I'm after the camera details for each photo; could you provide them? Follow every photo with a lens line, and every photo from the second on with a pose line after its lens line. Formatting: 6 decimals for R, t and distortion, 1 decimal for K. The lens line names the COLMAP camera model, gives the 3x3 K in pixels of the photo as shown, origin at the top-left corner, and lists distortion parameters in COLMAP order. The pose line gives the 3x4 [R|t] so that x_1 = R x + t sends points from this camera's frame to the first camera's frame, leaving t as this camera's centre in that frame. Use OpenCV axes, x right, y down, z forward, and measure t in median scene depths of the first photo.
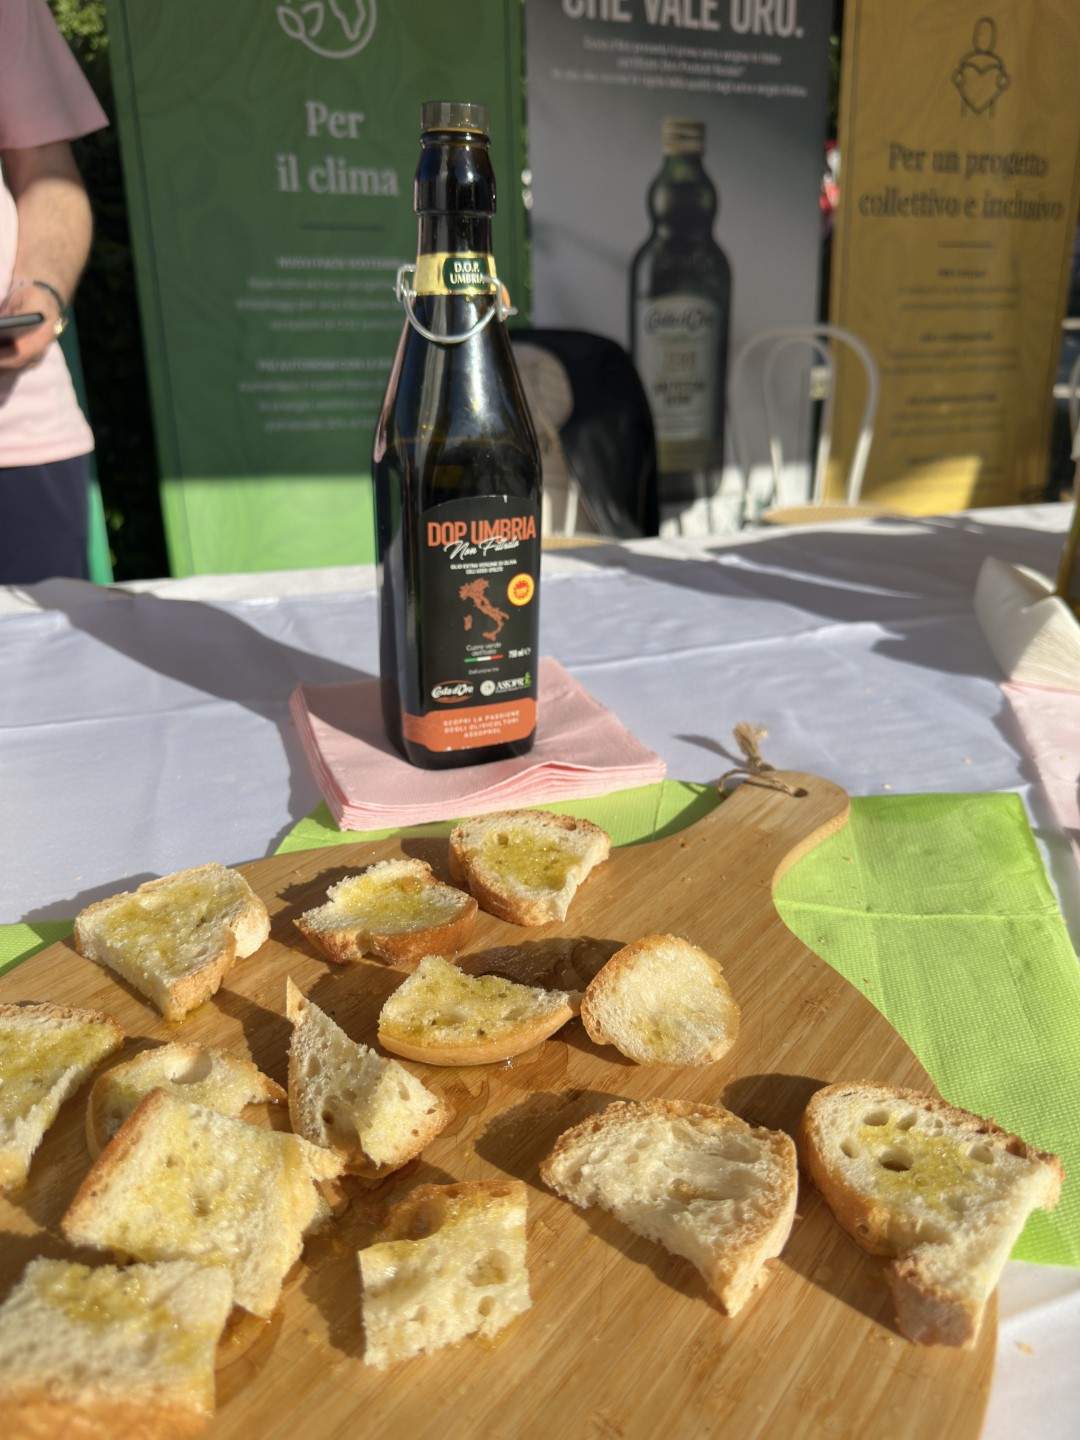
lens RADIAL K [[1010.8, 0, 546.6], [0, 1010.8, 720.2], [0, 0, 1]] dist [-0.005297, -0.011820]
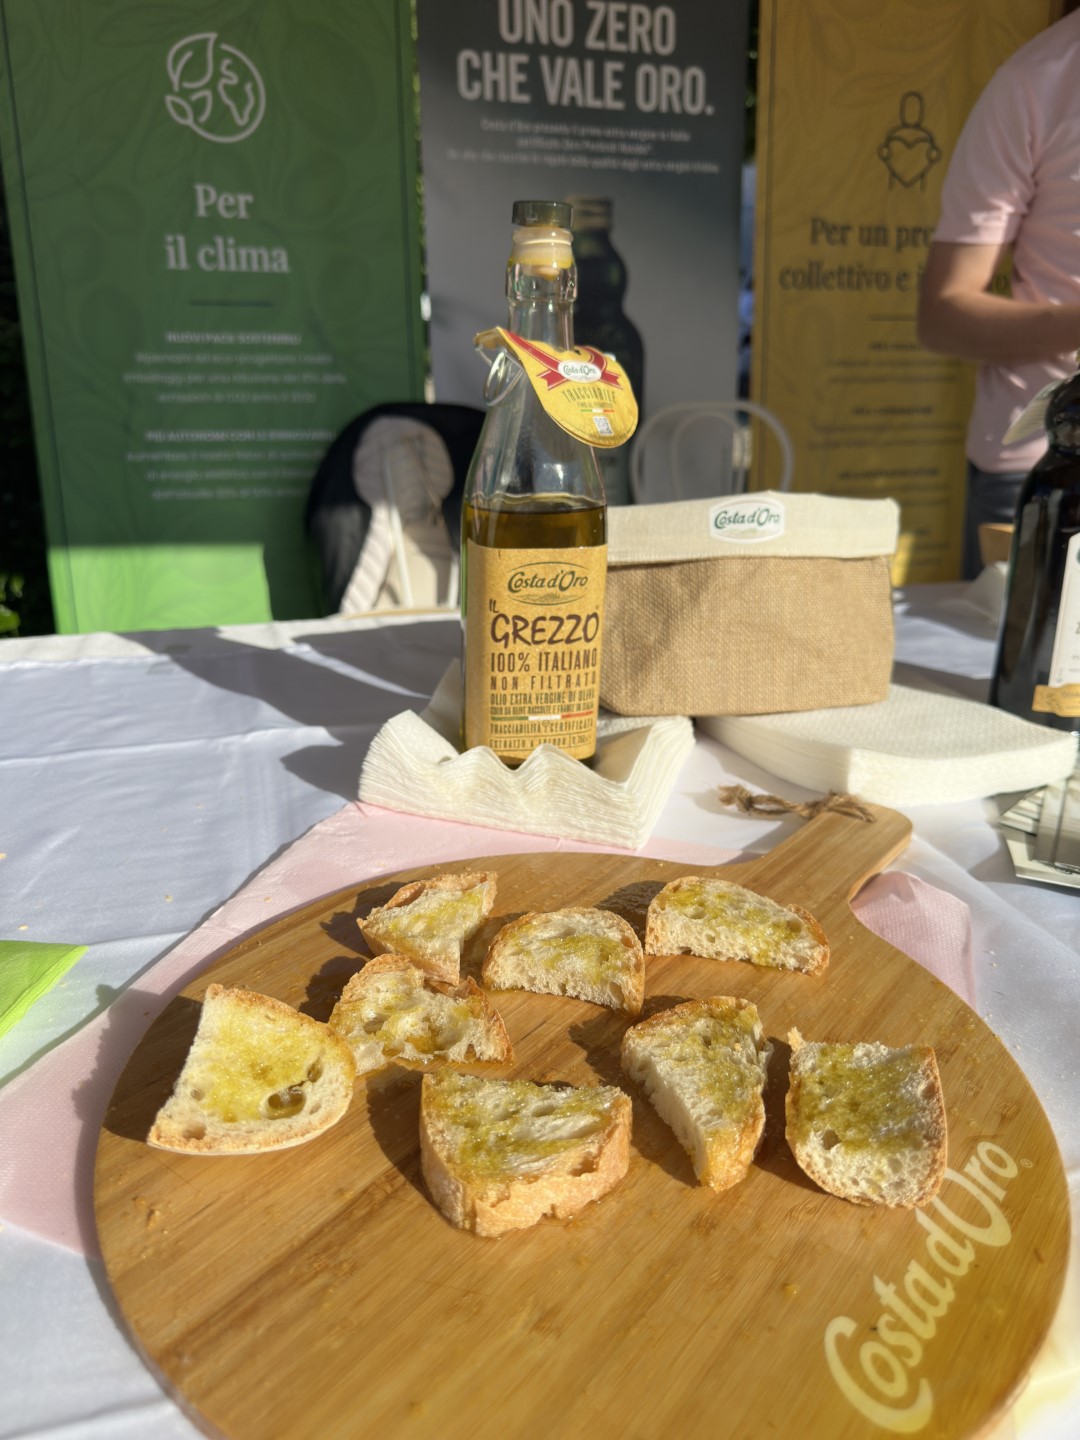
lens RADIAL K [[1010.8, 0, 537.2], [0, 1010.8, 724.9], [0, 0, 1]] dist [-0.005297, -0.011820]
pose [[0.996855, 0.027779, -0.074222, 0.177945], [-0.031924, 0.997962, -0.055259, -0.016131], [0.072536, 0.057455, 0.995710, 0.029716]]
